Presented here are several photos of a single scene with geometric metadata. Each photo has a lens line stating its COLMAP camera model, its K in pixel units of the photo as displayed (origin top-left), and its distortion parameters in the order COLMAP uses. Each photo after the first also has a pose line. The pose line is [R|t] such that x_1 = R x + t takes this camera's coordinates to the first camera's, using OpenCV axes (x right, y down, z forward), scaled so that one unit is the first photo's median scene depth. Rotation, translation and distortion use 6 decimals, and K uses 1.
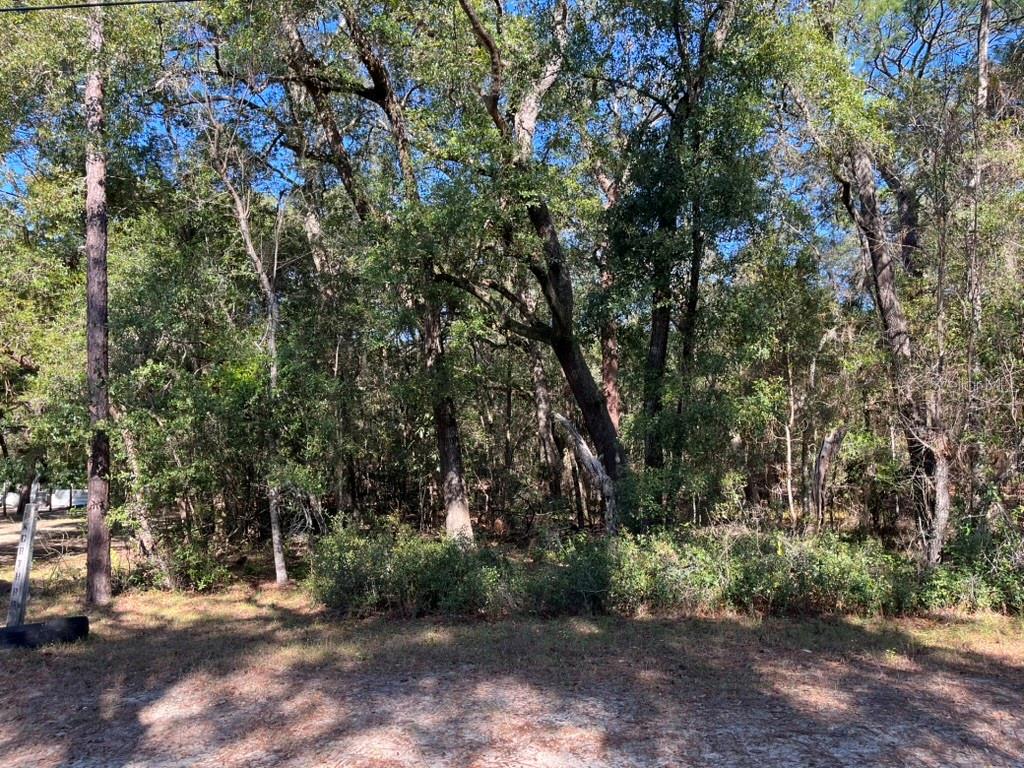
lens RADIAL K [[774.2, 0, 512.0], [0, 774.2, 384.0], [0, 0, 1]] dist [0.093859, -0.121557]
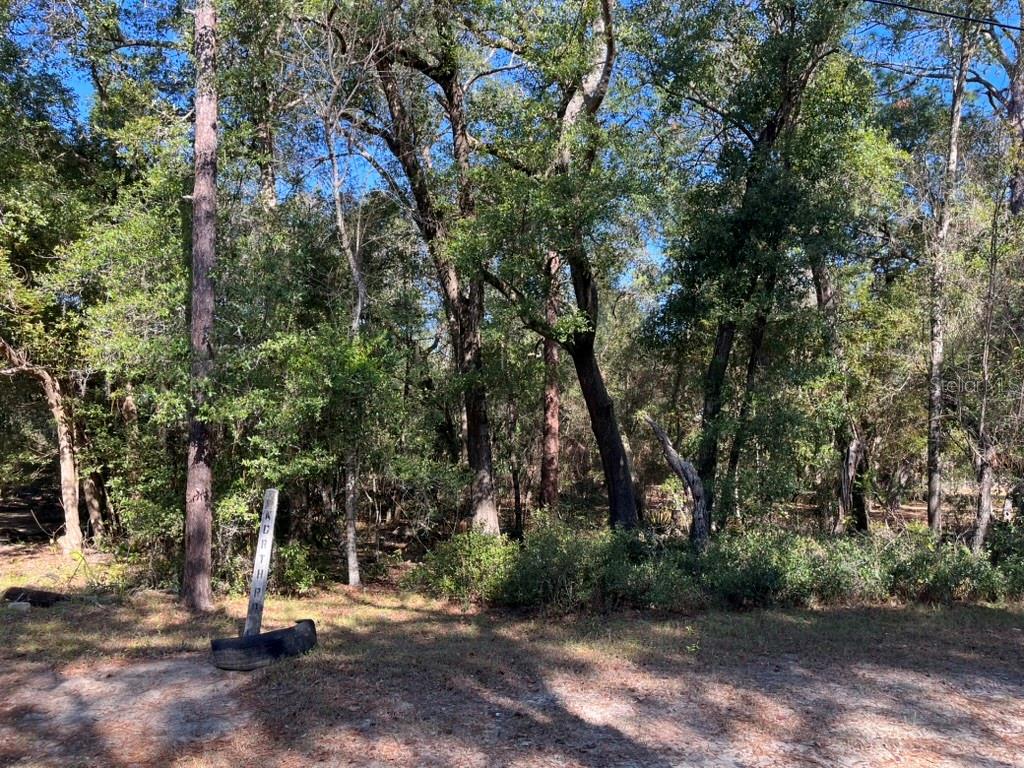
lens RADIAL K [[774.2, 0, 512.0], [0, 774.2, 384.0], [0, 0, 1]] dist [0.093859, -0.121557]
pose [[0.957363, 0.055489, 0.283508, -0.385230], [-0.052523, 0.998456, -0.018058, 0.024346], [-0.284072, 0.002398, 0.958800, 0.064196]]
